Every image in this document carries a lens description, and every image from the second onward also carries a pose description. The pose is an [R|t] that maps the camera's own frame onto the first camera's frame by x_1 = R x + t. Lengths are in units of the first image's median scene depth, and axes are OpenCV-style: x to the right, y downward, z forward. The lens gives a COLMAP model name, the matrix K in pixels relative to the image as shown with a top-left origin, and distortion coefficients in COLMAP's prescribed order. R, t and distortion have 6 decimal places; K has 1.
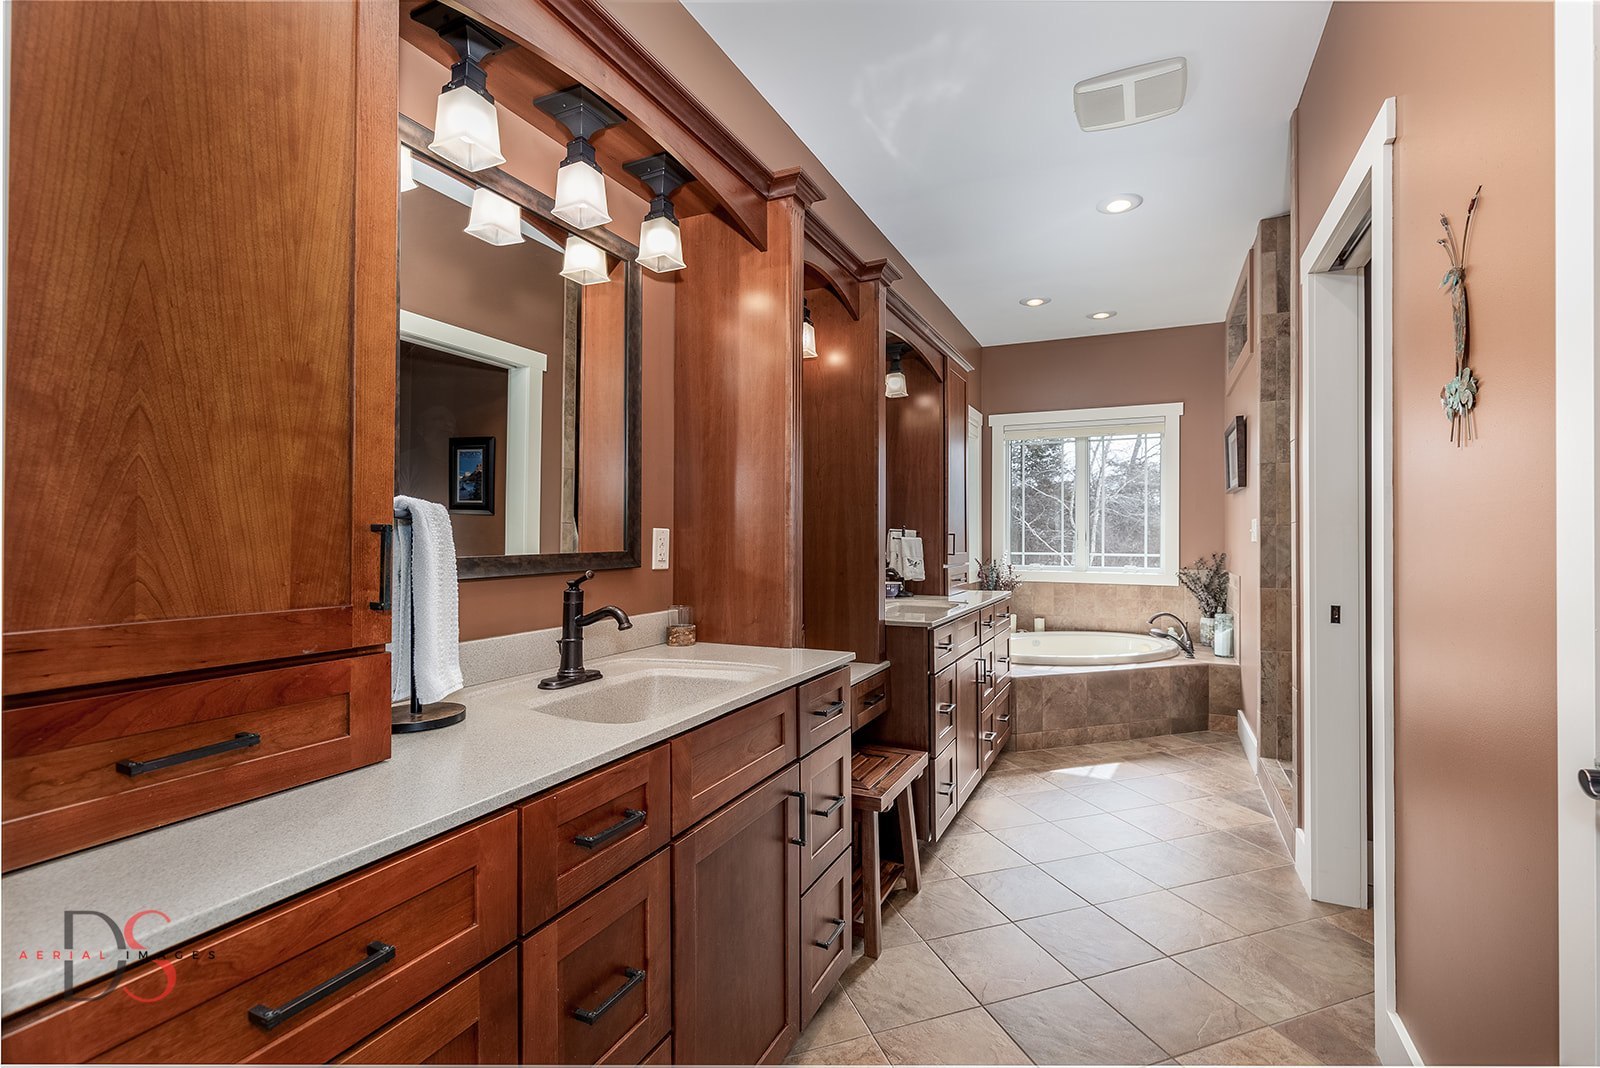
lens RADIAL K [[713.8, 0, 814.8], [0, 713.8, 535.6], [0, 0, 1]] dist [-0.001778, 0.001283]
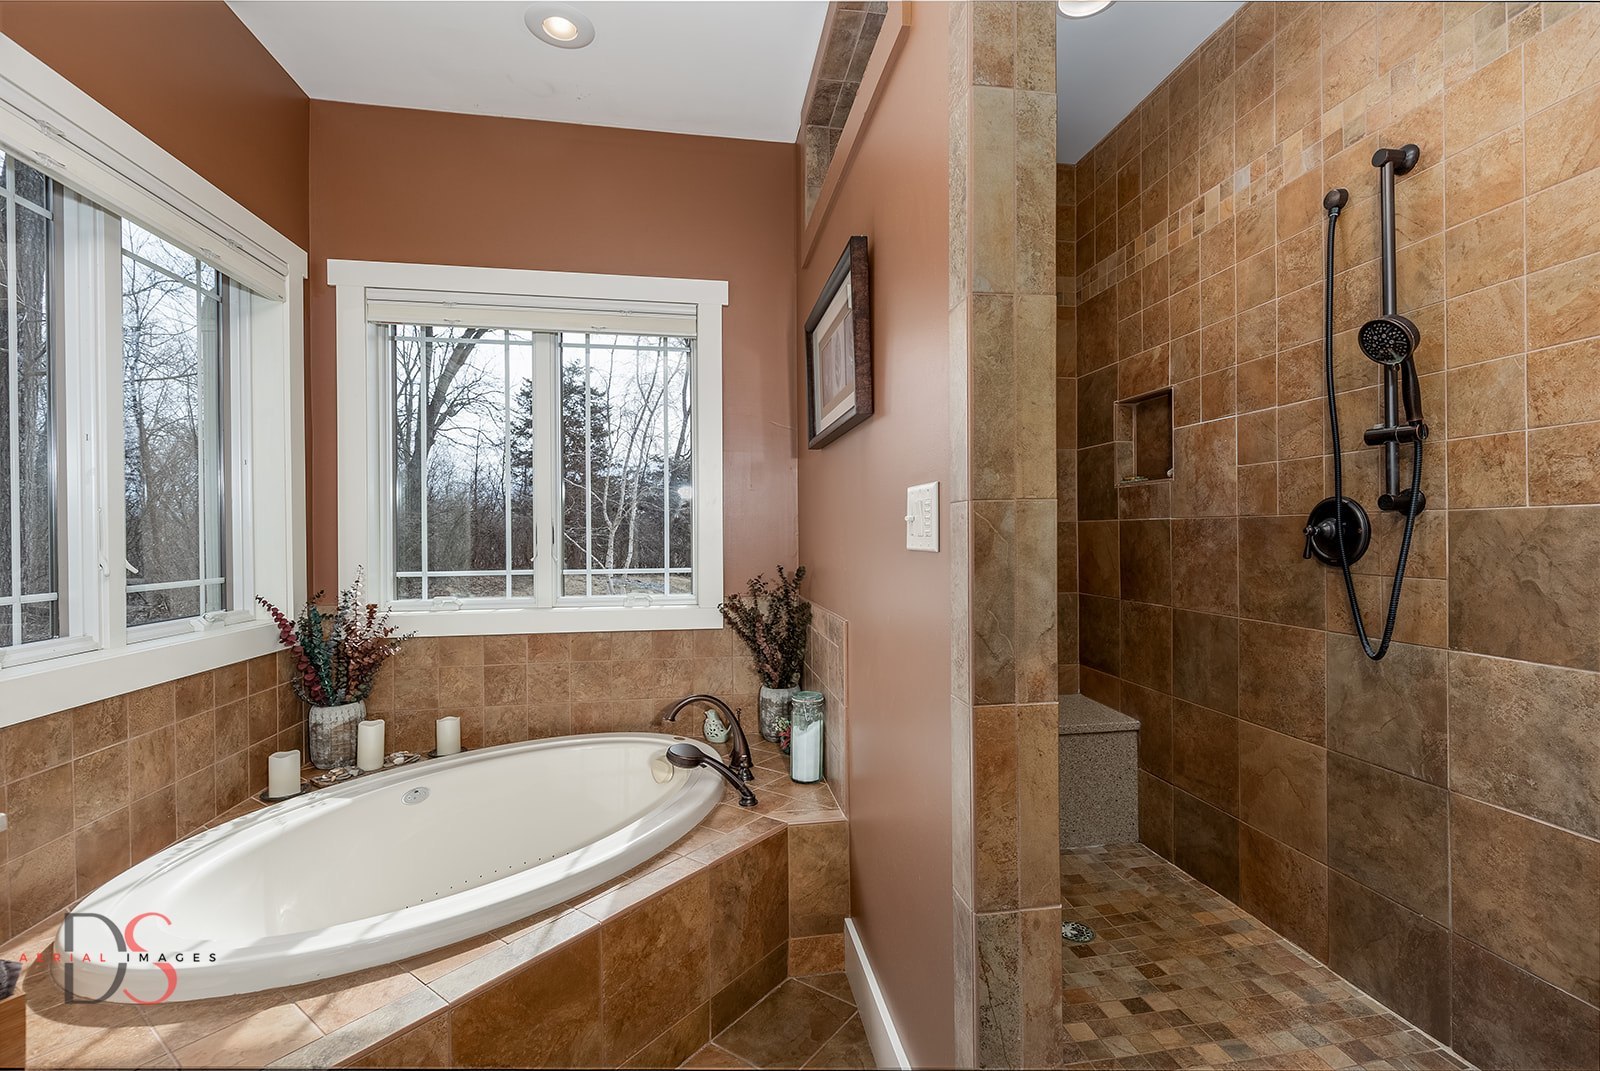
lens RADIAL K [[713.8, 0, 803.9], [0, 713.8, 534.4], [0, 0, 1]] dist [-0.001778, 0.001283]
pose [[0.830476, -0.007839, 0.556999, 0.271691], [0.006841, 0.999969, 0.003872, -0.001011], [-0.557012, 0.000595, 0.830504, 0.539343]]
